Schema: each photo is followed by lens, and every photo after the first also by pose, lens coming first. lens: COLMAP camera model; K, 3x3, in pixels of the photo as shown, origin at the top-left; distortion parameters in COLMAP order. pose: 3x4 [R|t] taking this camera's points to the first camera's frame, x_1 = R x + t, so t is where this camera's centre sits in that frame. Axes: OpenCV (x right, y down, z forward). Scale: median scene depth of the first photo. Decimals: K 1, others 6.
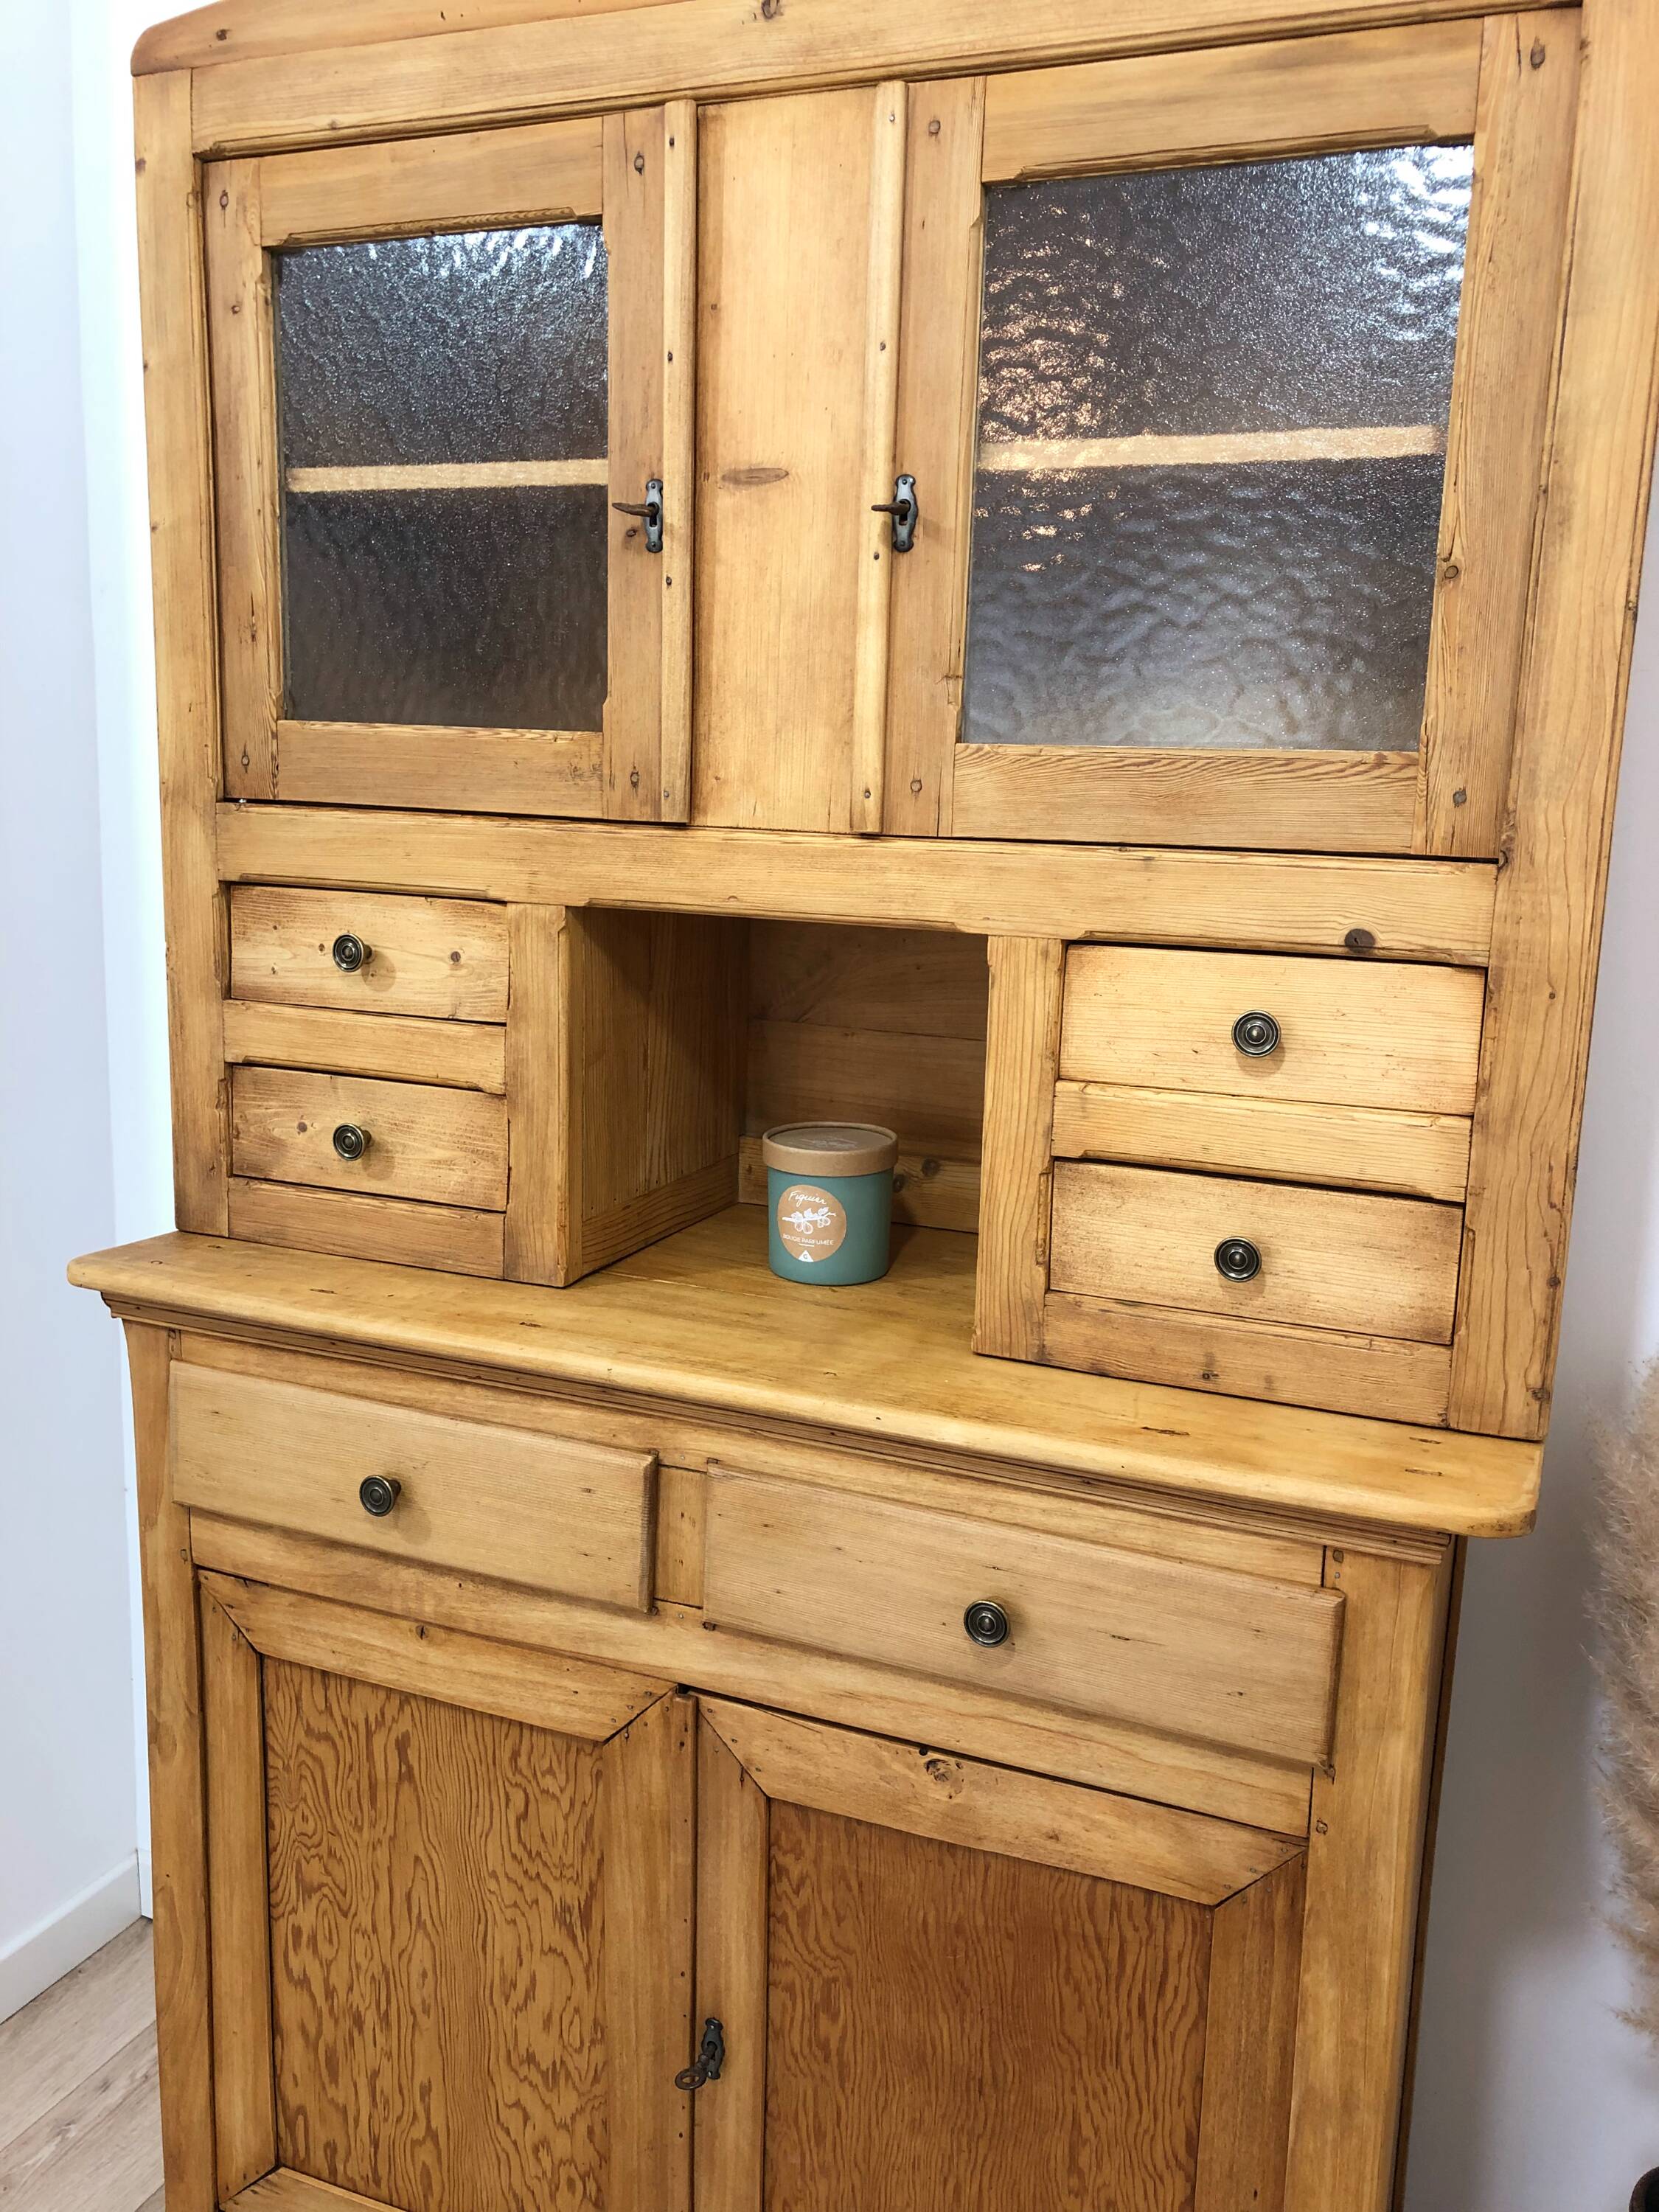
lens RADIAL K [[1801.0, 0, 840.4], [0, 1801.0, 1091.3], [0, 0, 1]] dist [0.010389, 0.008823]
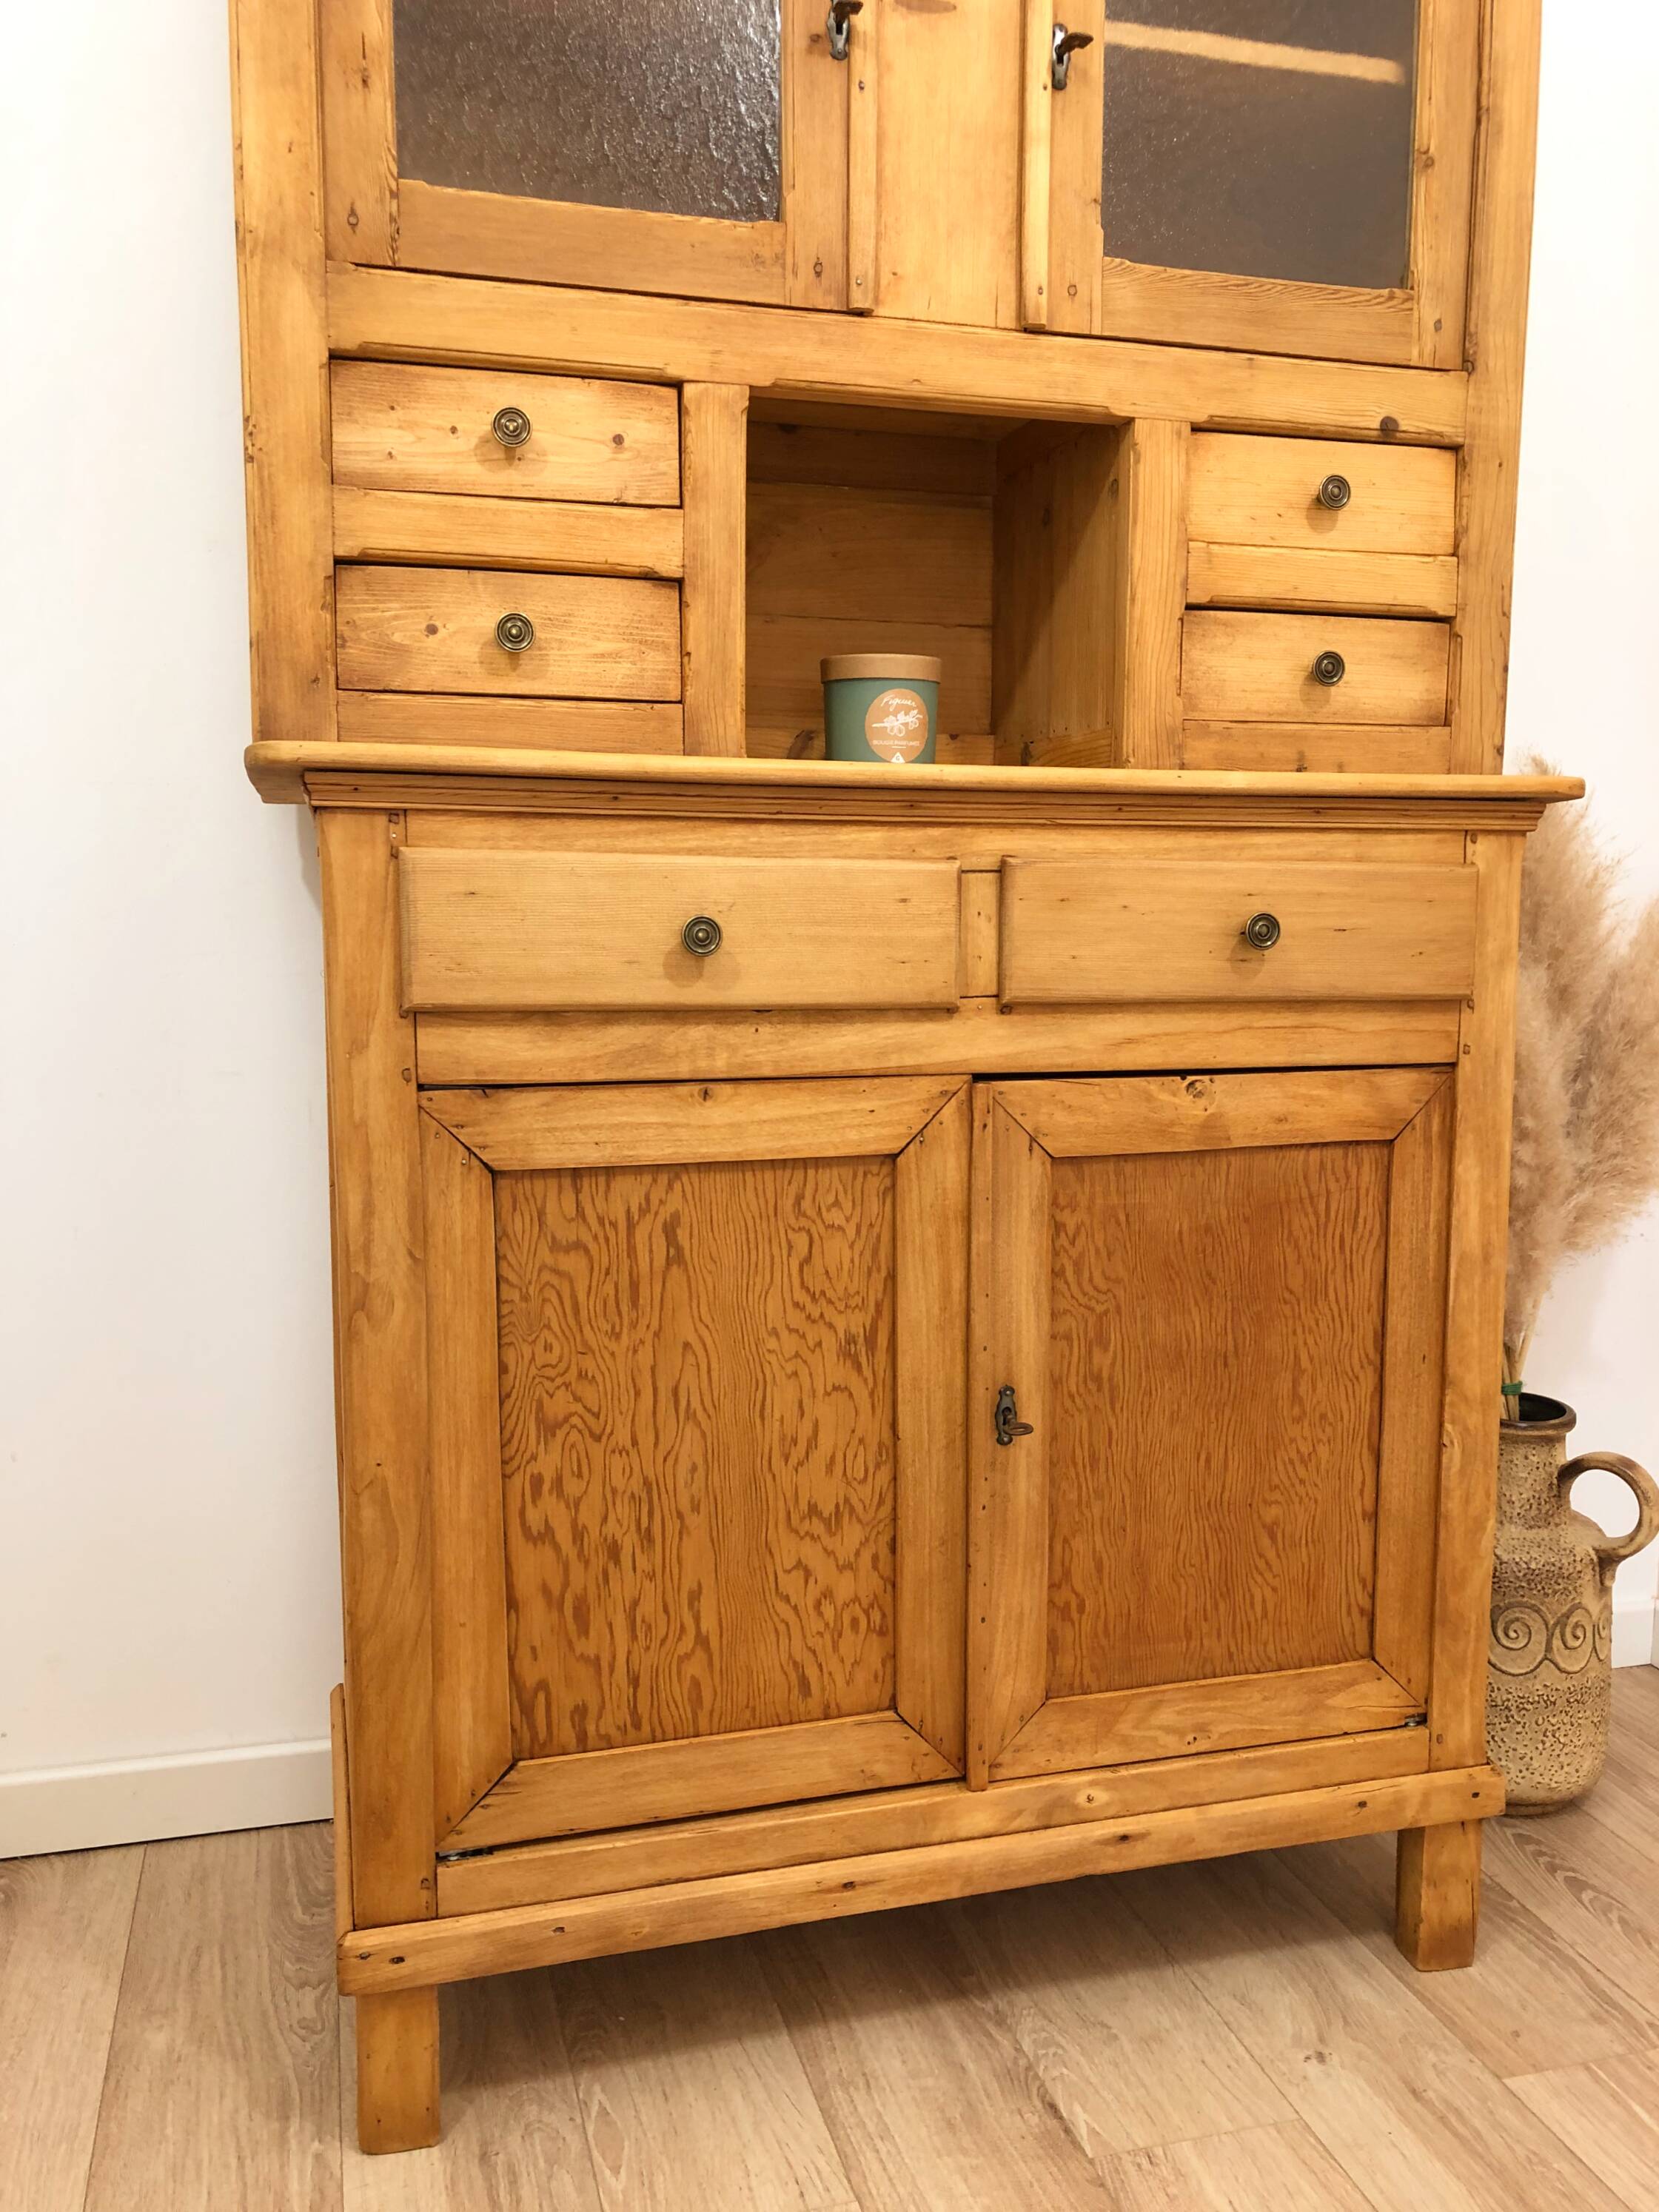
lens RADIAL K [[1797.4, 0, 832.3], [0, 1797.4, 1097.0], [0, 0, 1]] dist [0.071038, -0.105070]
pose [[0.783283, -0.097524, 0.613968, -0.831624], [0.131744, 0.991227, -0.010626, 0.337253], [-0.607545, 0.089210, 0.789260, 0.171260]]
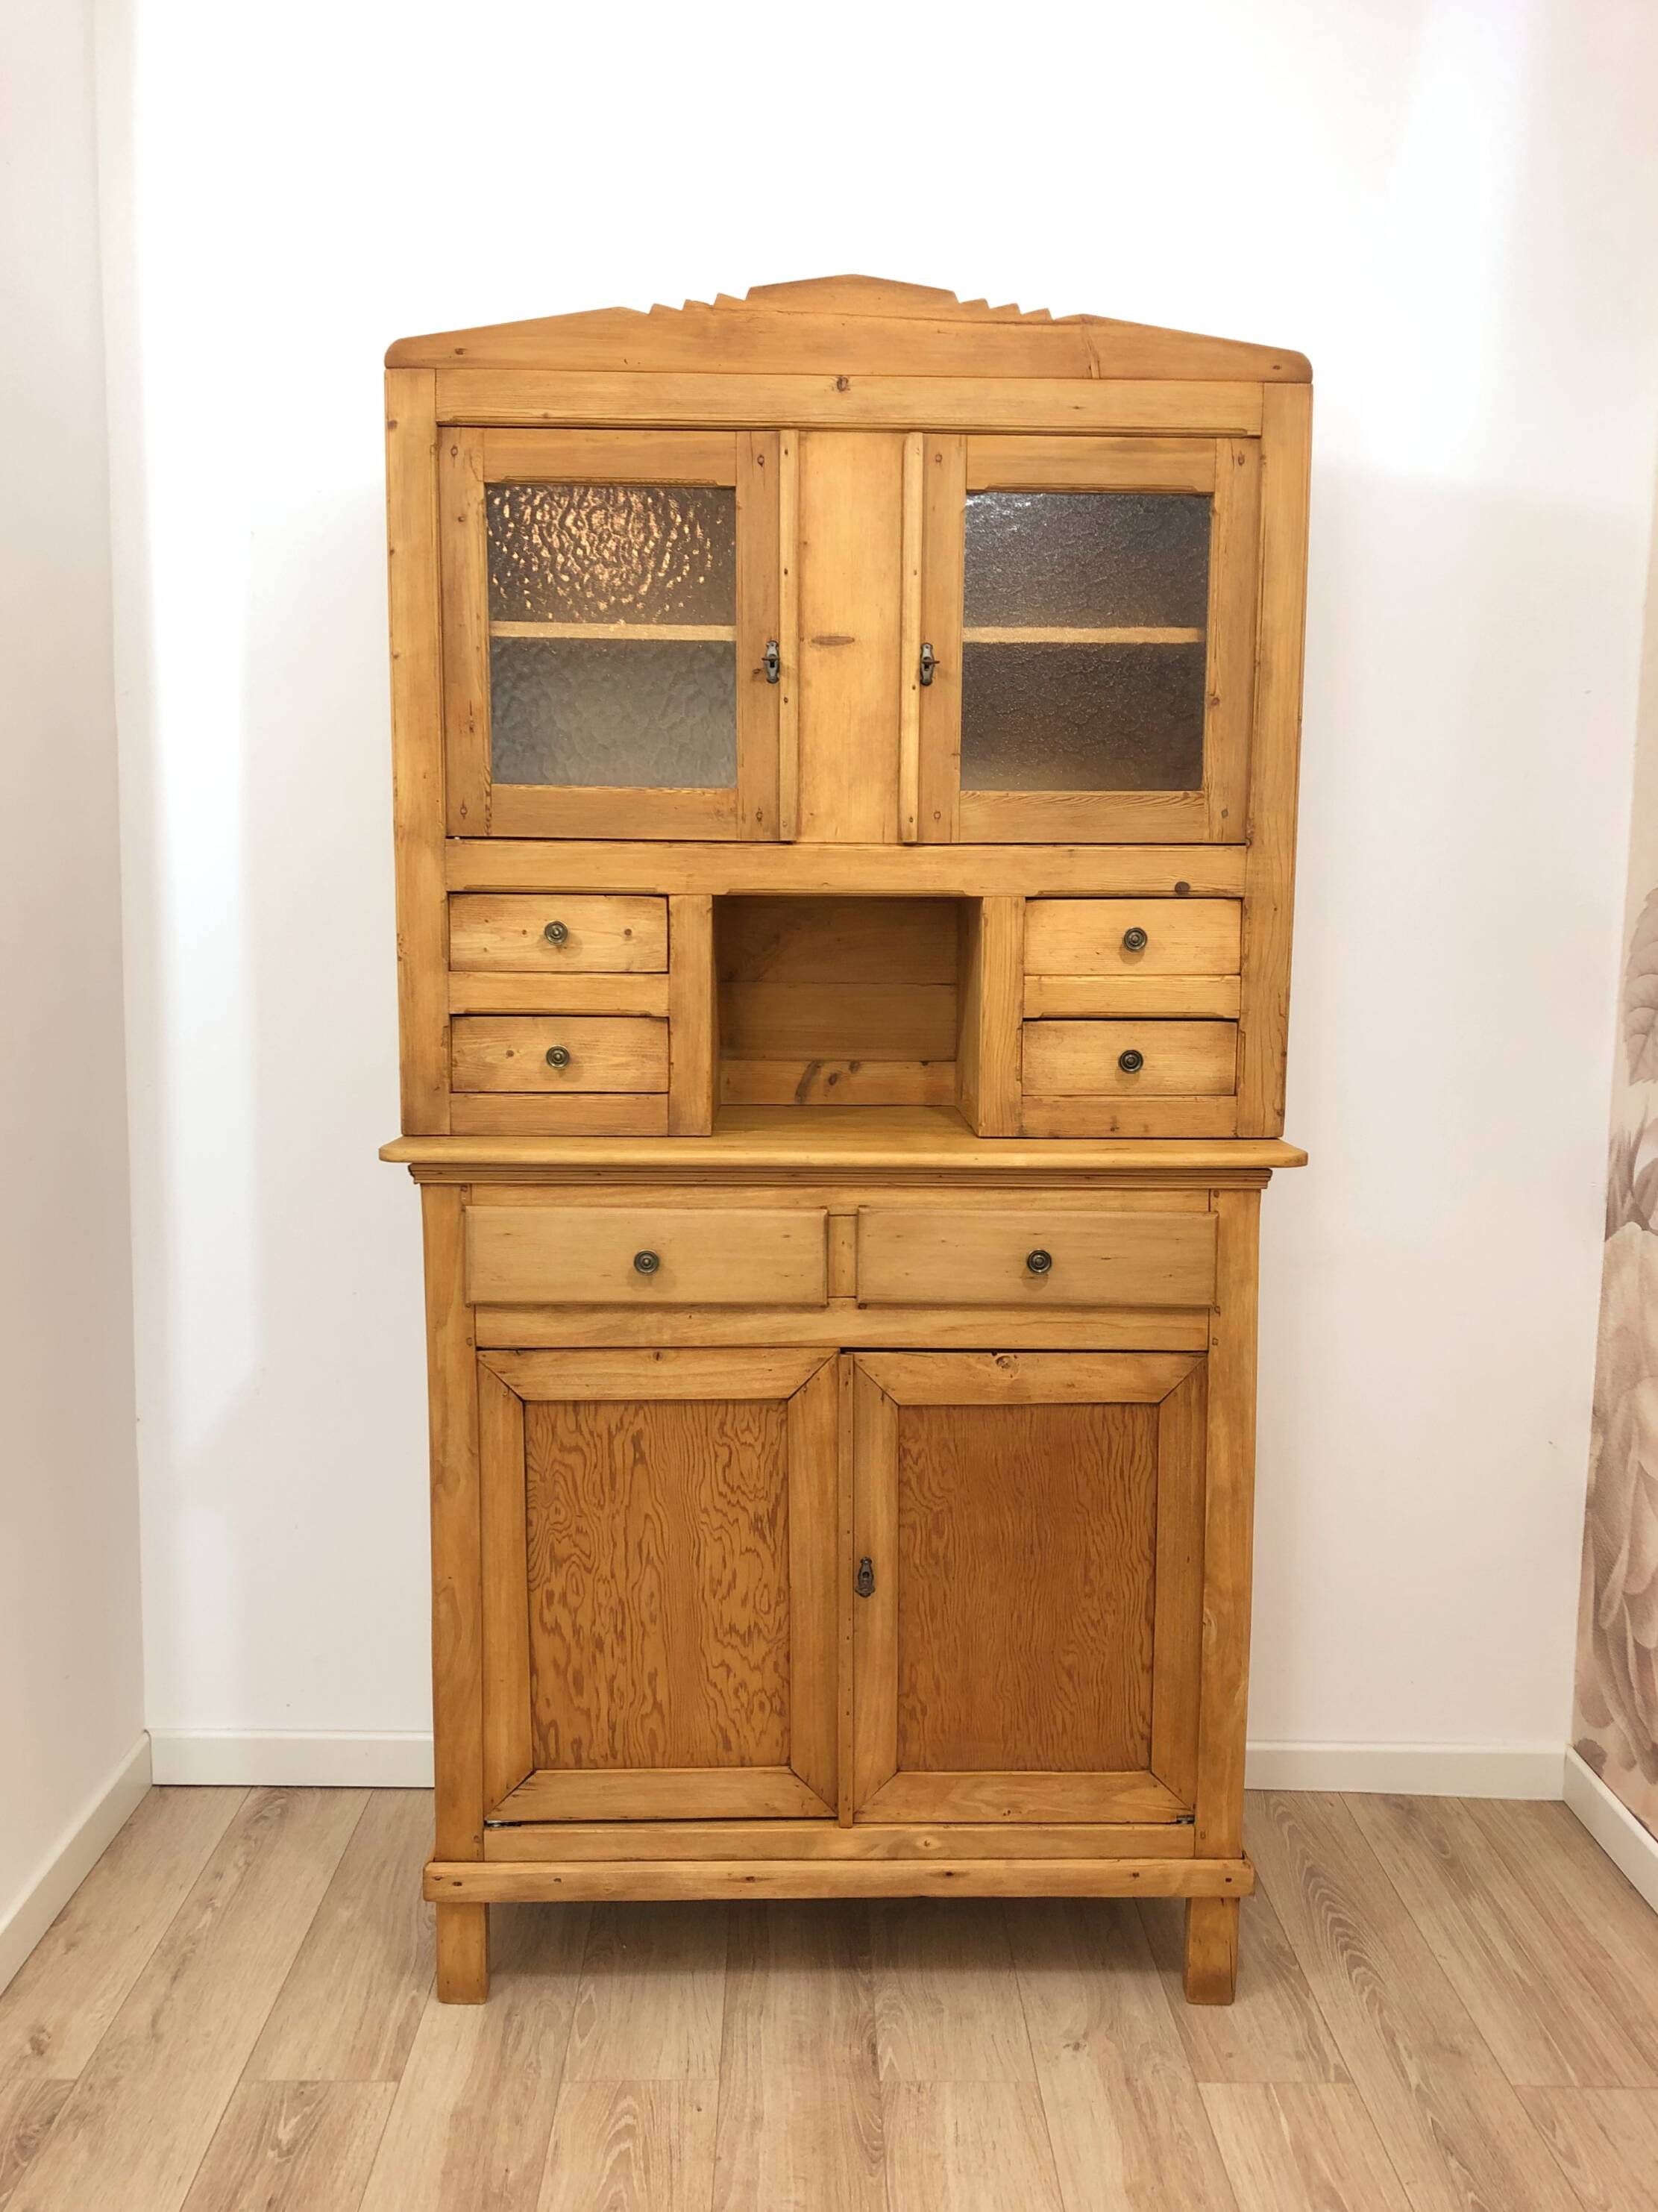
lens RADIAL K [[1797.2, 0, 831.8], [0, 1797.2, 1097.0], [0, 0, 1]] dist [0.071038, -0.105070]
pose [[0.915644, -0.071465, 0.395586, -0.730608], [0.093440, 0.994954, -0.036537, 0.153187], [-0.390979, 0.070418, 0.917702, -0.540168]]
